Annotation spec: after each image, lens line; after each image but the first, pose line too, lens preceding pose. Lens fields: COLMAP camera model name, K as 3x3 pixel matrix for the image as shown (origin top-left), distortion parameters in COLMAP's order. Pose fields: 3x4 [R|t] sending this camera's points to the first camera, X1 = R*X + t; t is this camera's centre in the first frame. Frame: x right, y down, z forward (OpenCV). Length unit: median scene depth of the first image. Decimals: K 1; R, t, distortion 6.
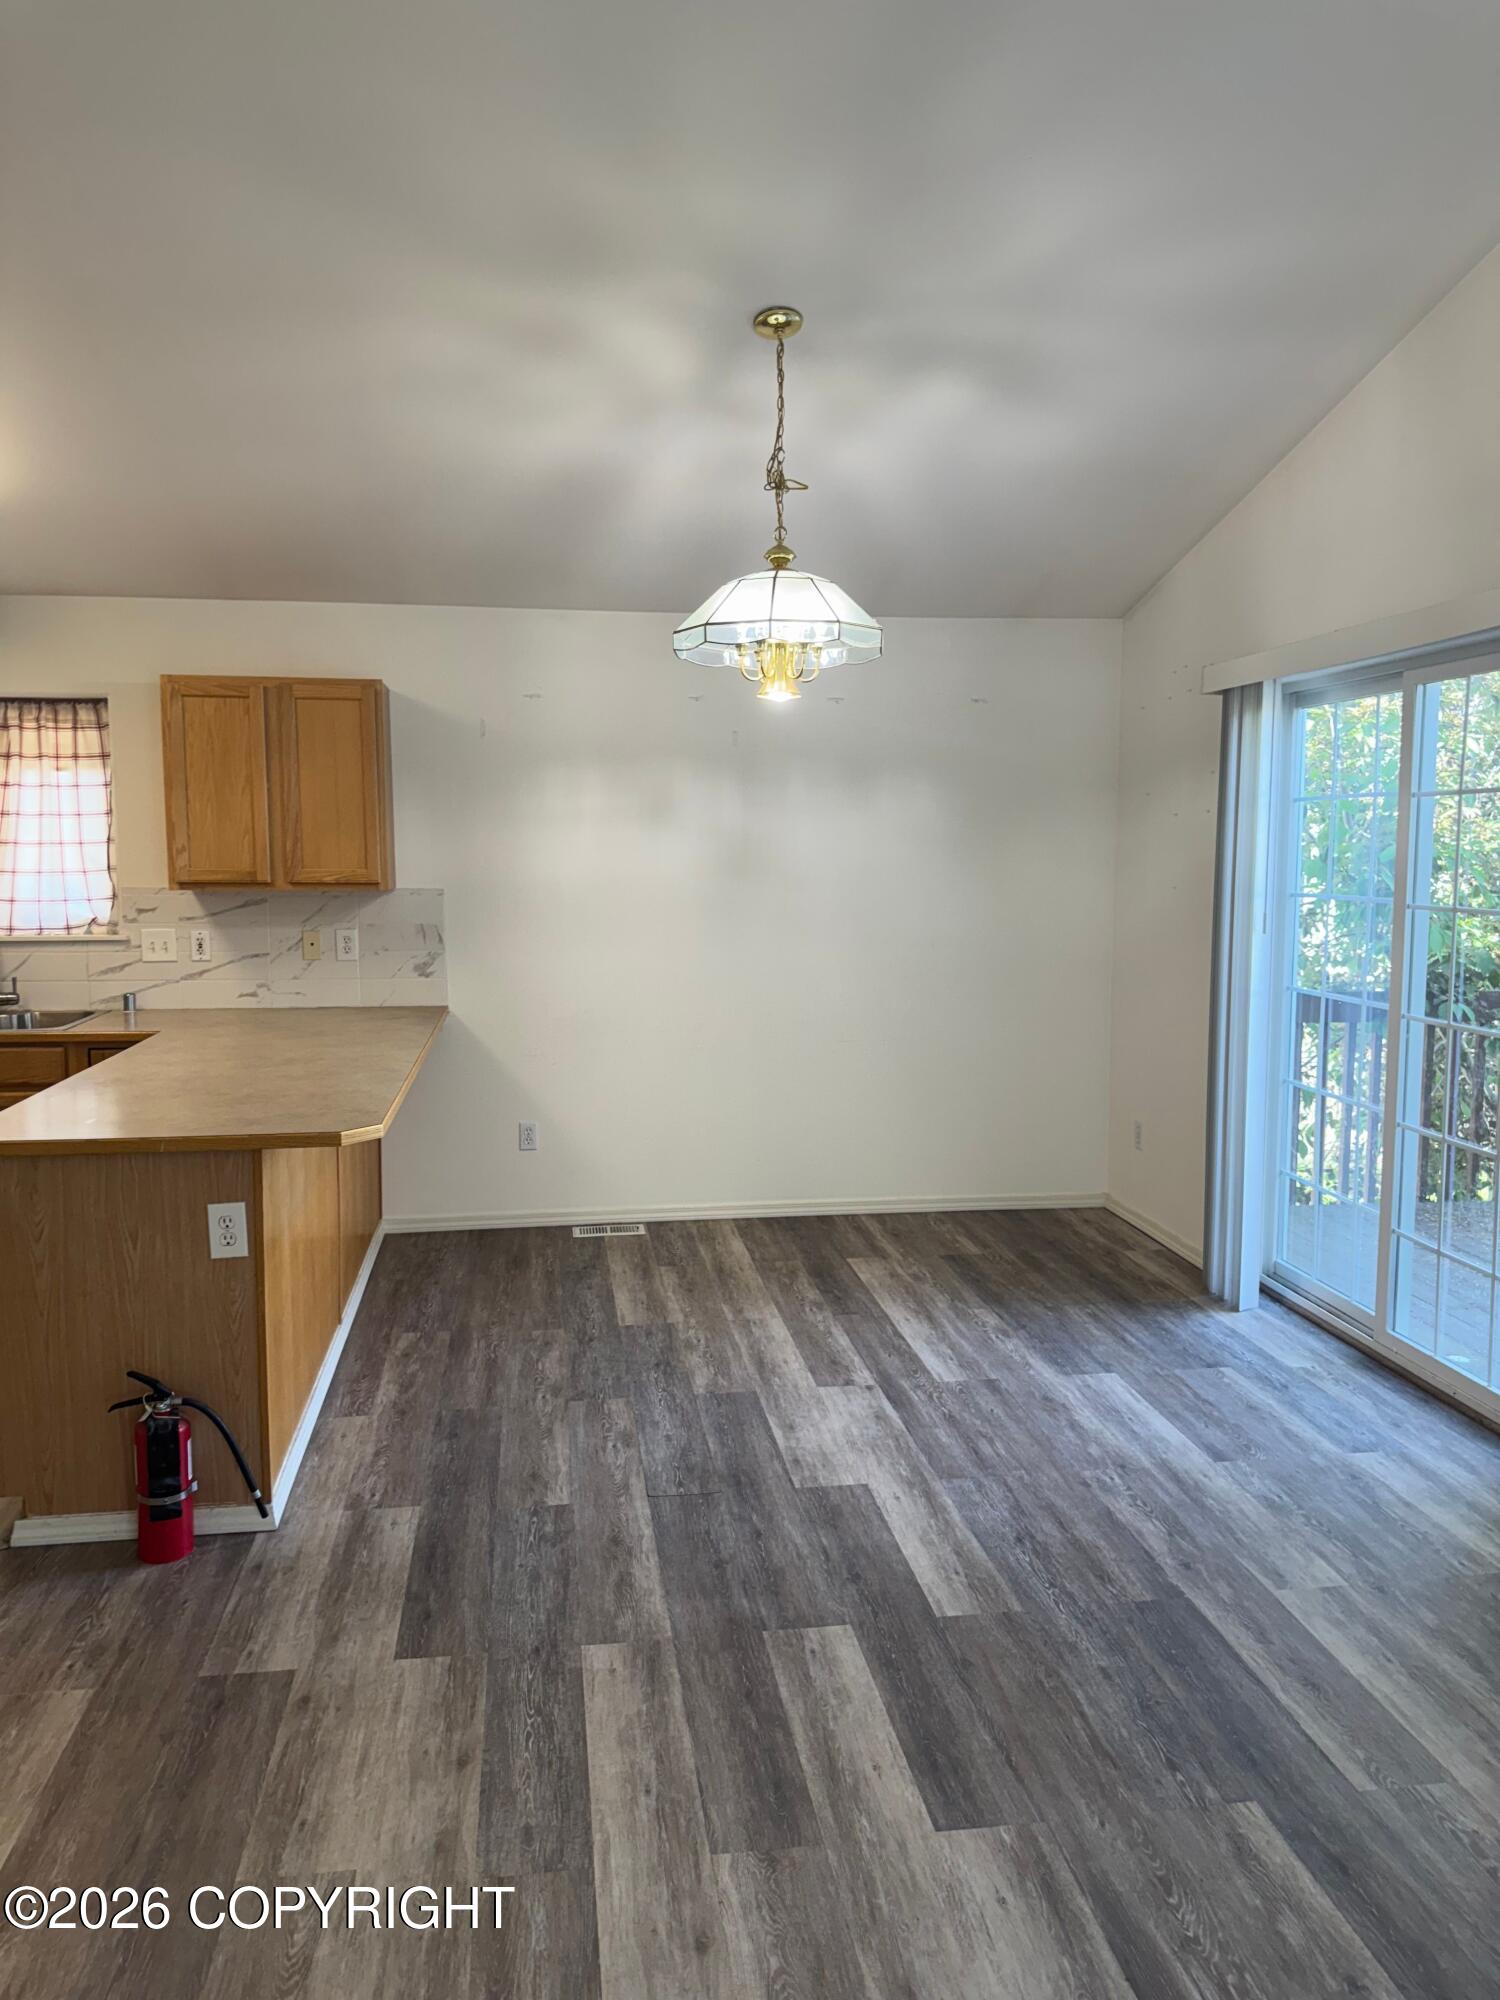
lens RADIAL K [[1414.9, 0, 745.9], [0, 1414.9, 1004.1], [0, 0, 1]] dist [0.038132, -0.048325]
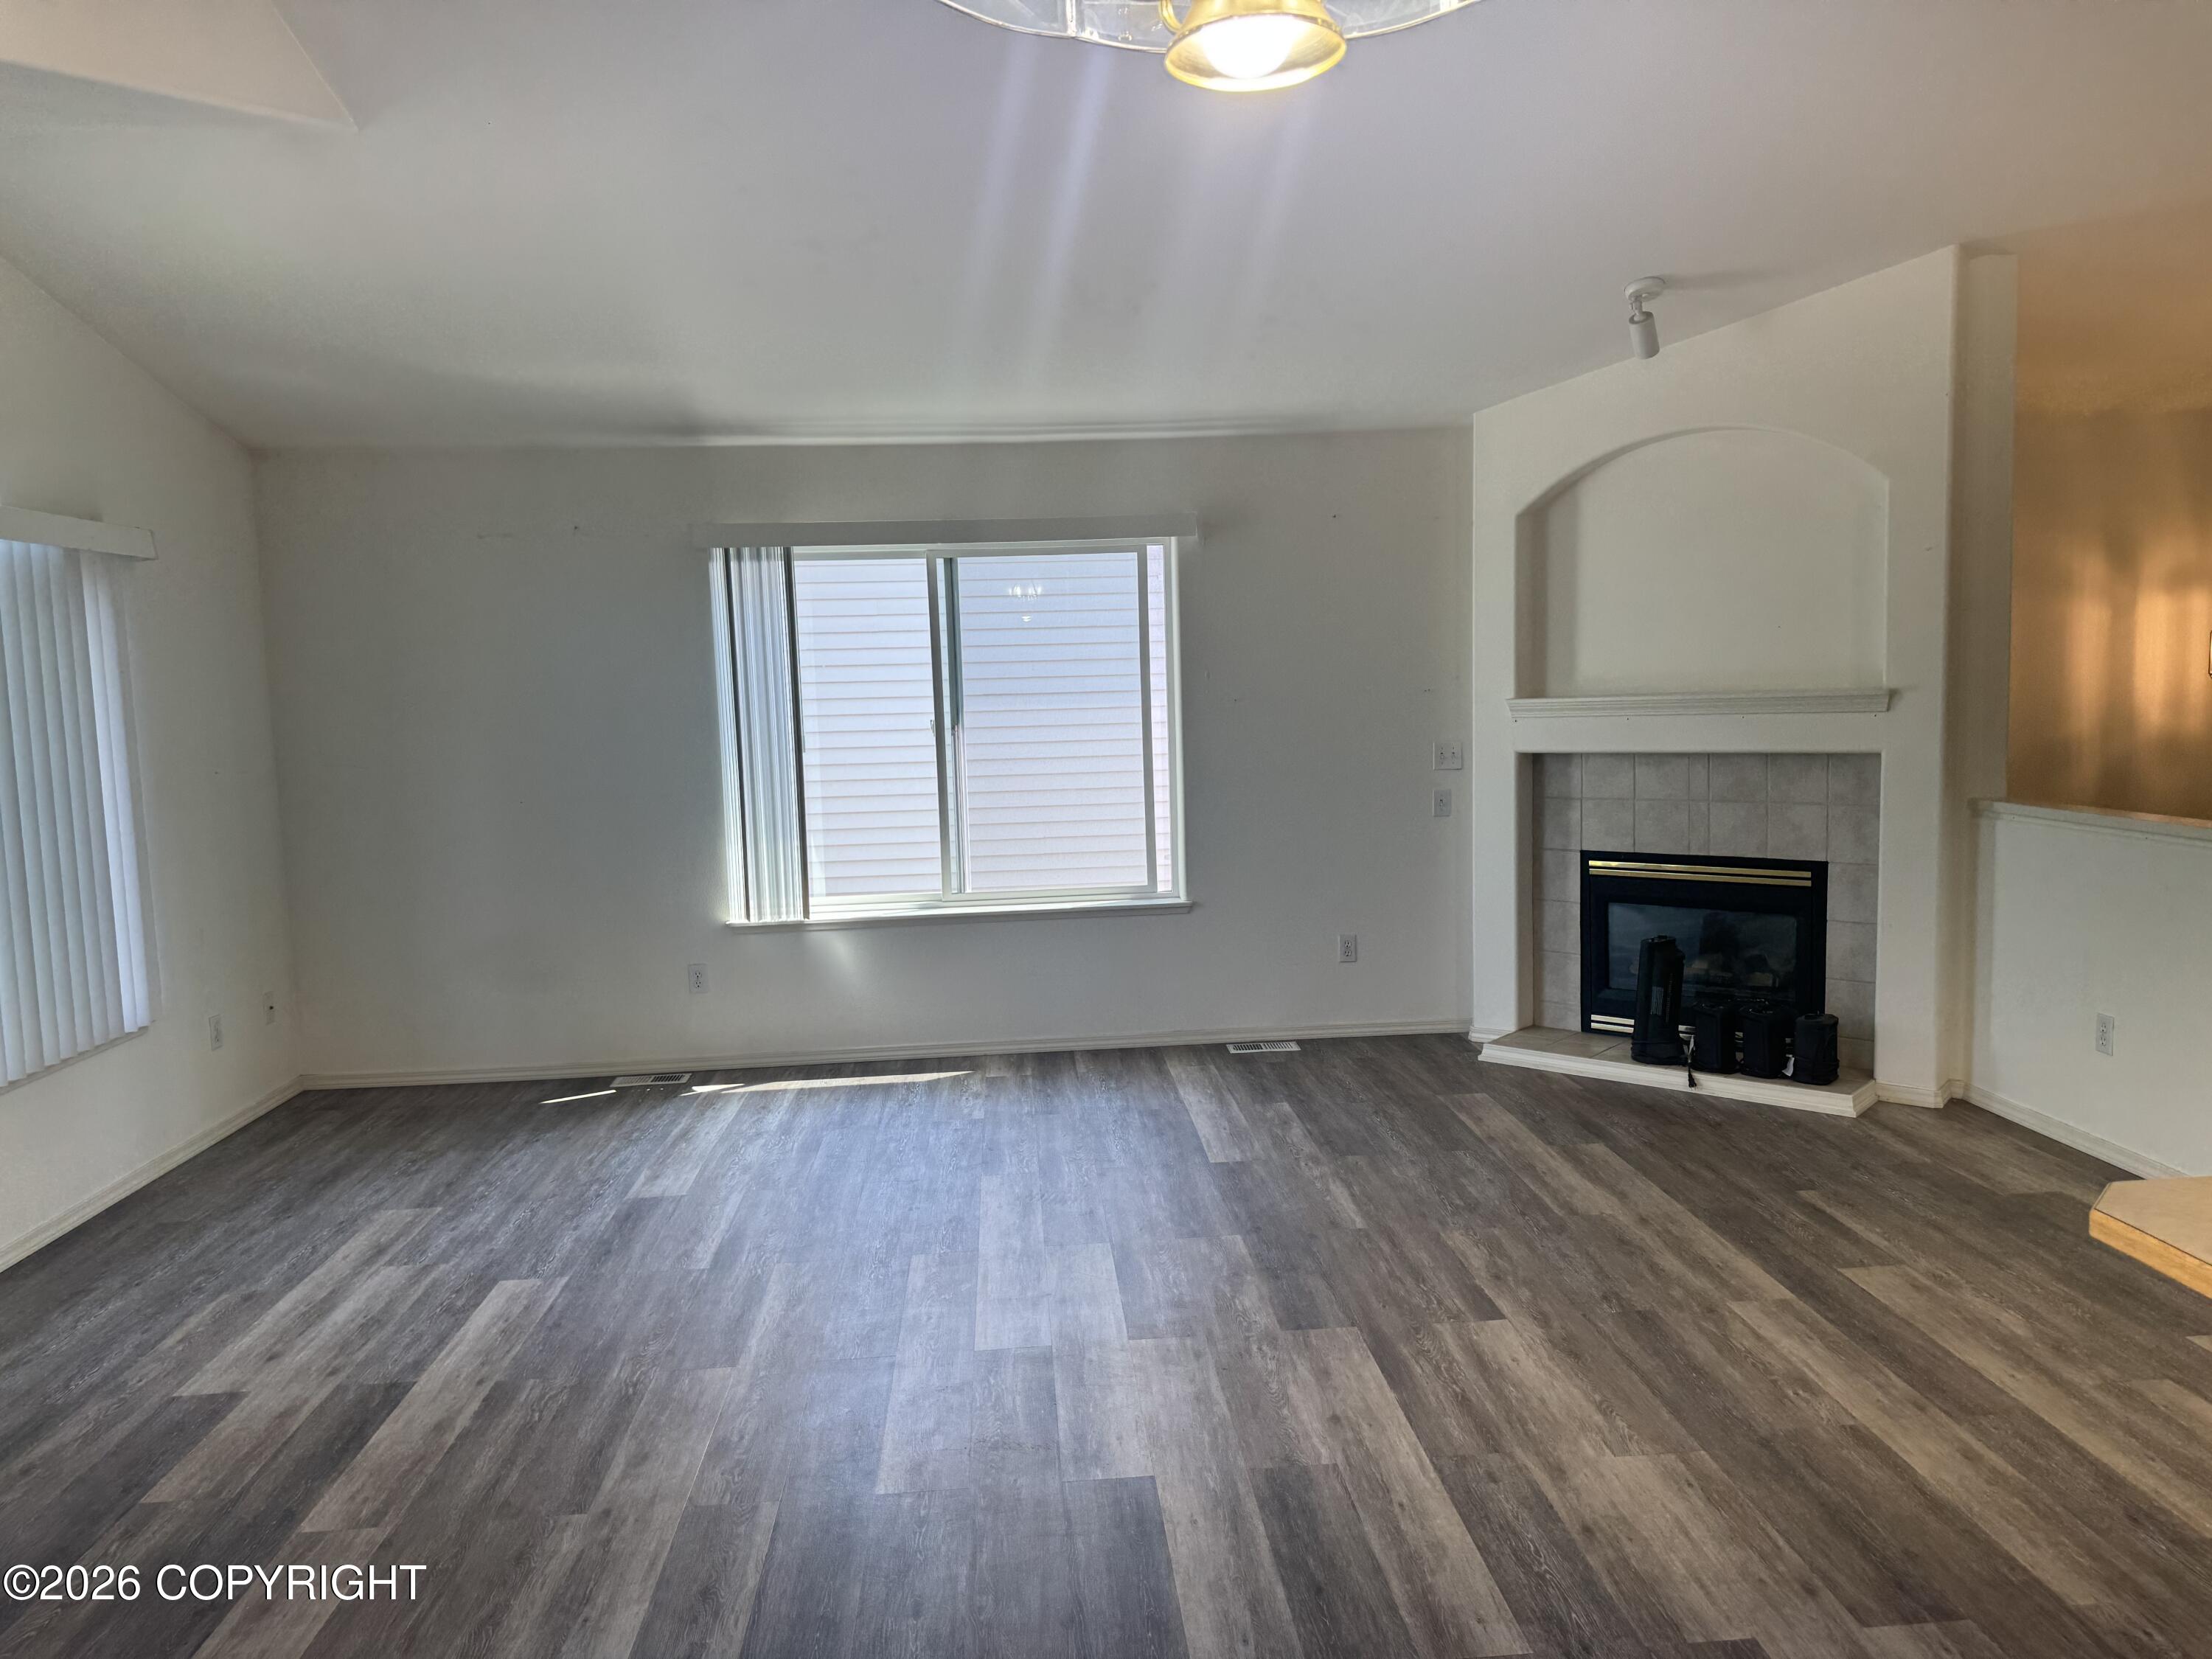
lens RADIAL K [[1585.7, 0, 1101.4], [0, 1585.7, 823.0], [0, 0, 1]] dist [0.036148, -0.046570]
pose [[-0.996279, 0.023105, 0.083029, 0.024914], [0.040231, 0.976667, 0.210957, -0.123583], [-0.076218, 0.213513, -0.973963, 1.062780]]
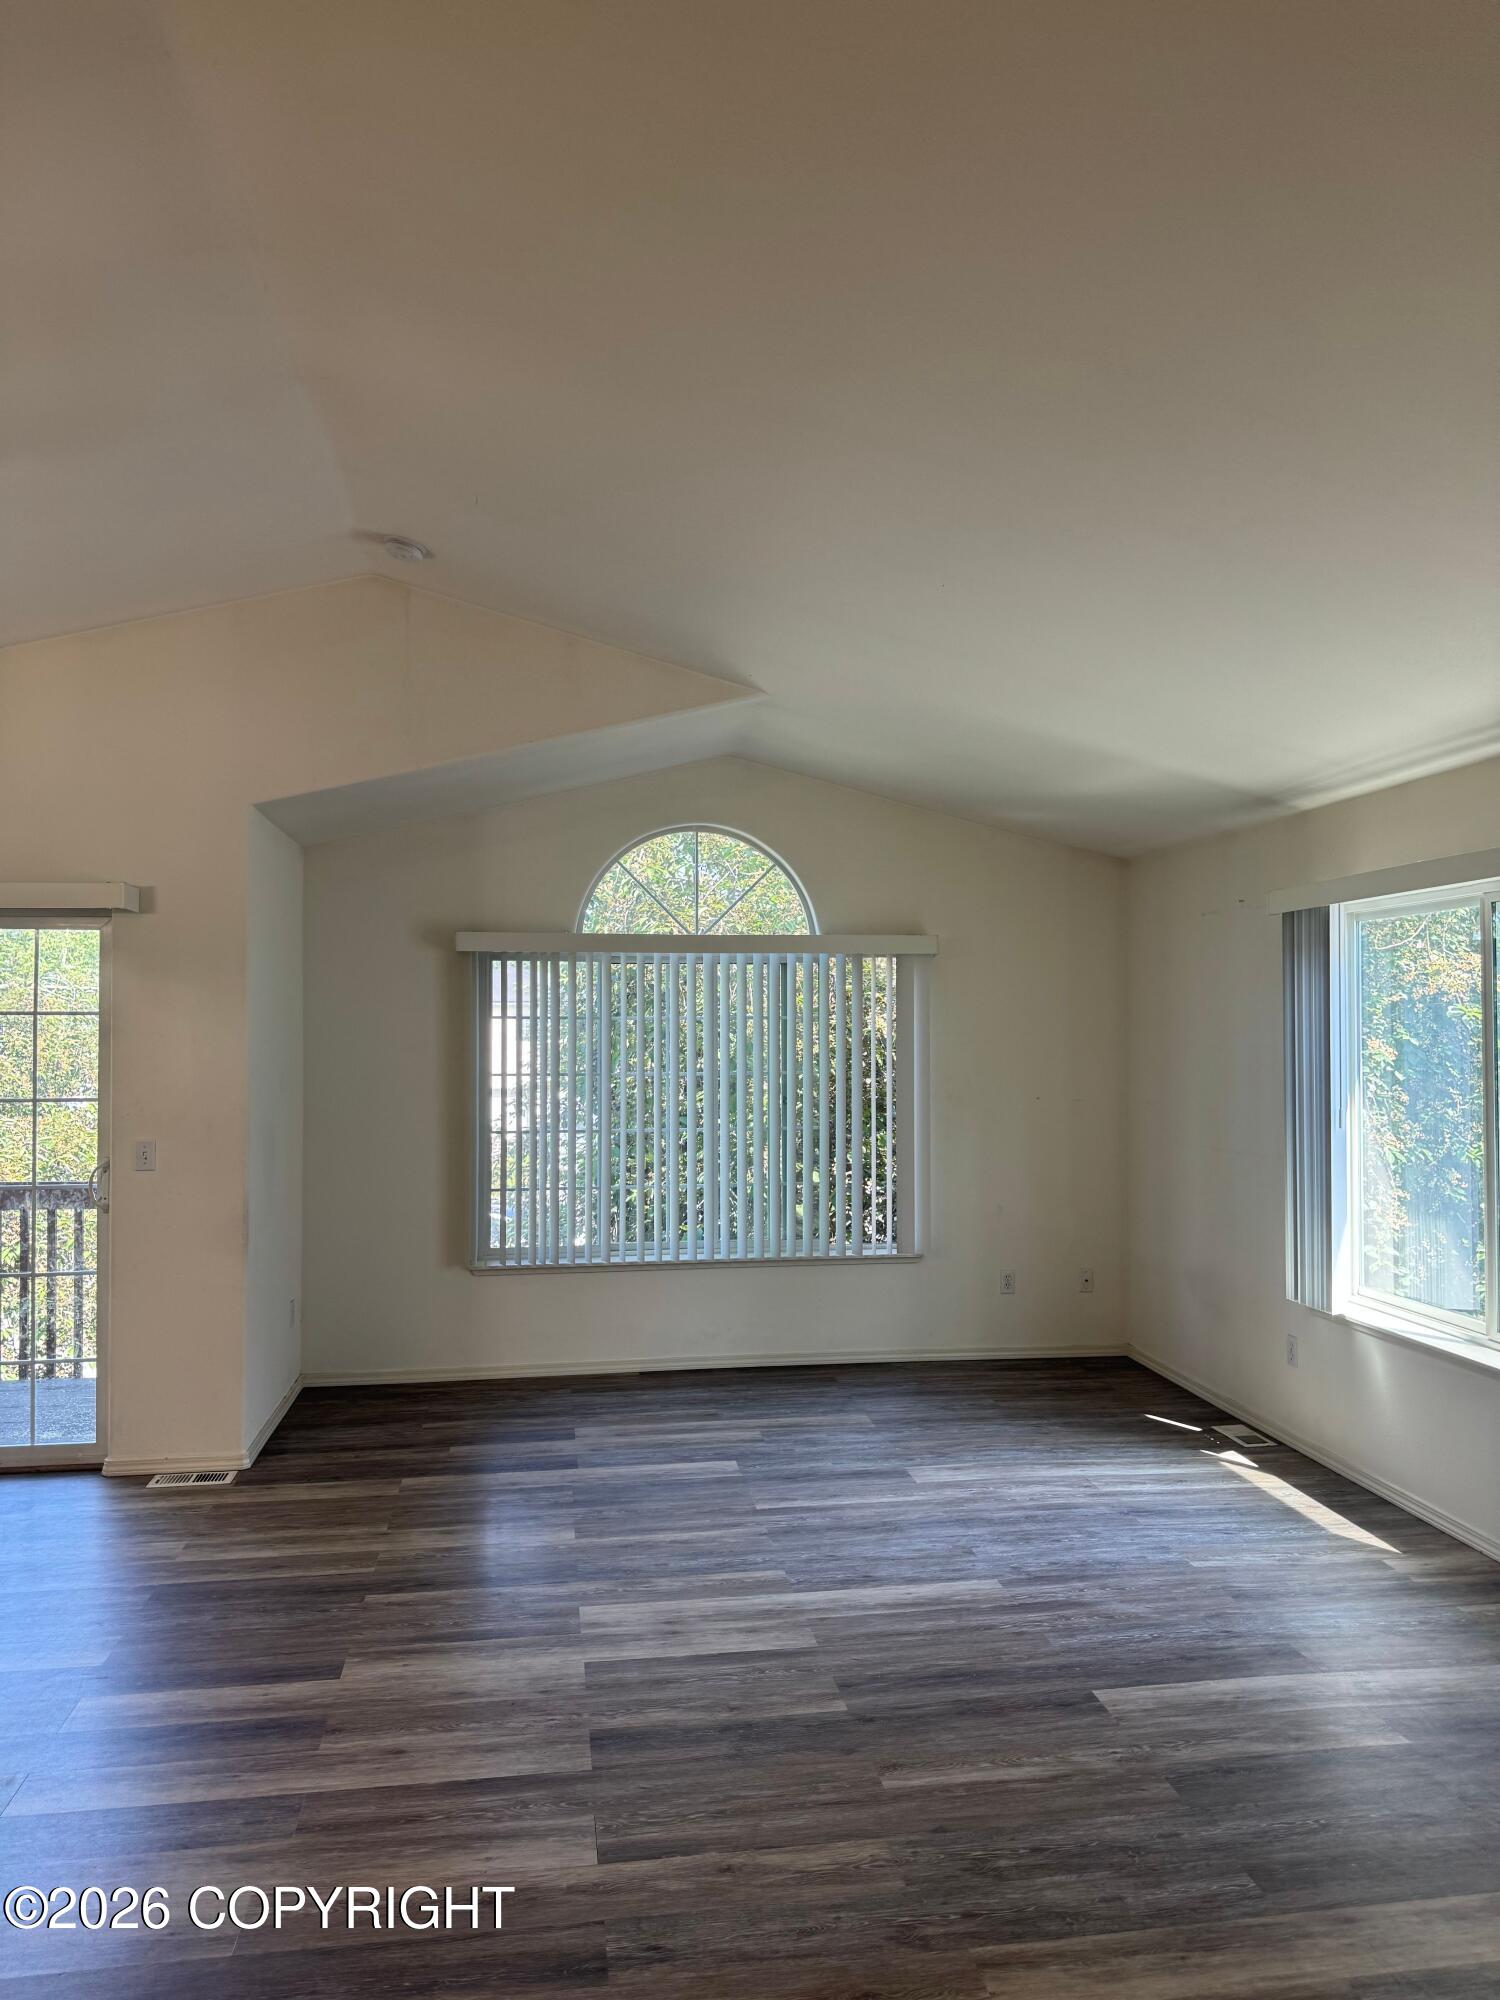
lens RADIAL K [[1414.9, 0, 745.9], [0, 1414.9, 1004.1], [0, 0, 1]] dist [0.038132, -0.048325]
pose [[0.002453, 0.014136, 0.999897, -0.701893], [0.113638, 0.993419, -0.014324, -0.044569], [-0.993519, 0.113662, 0.000830, 0.222061]]
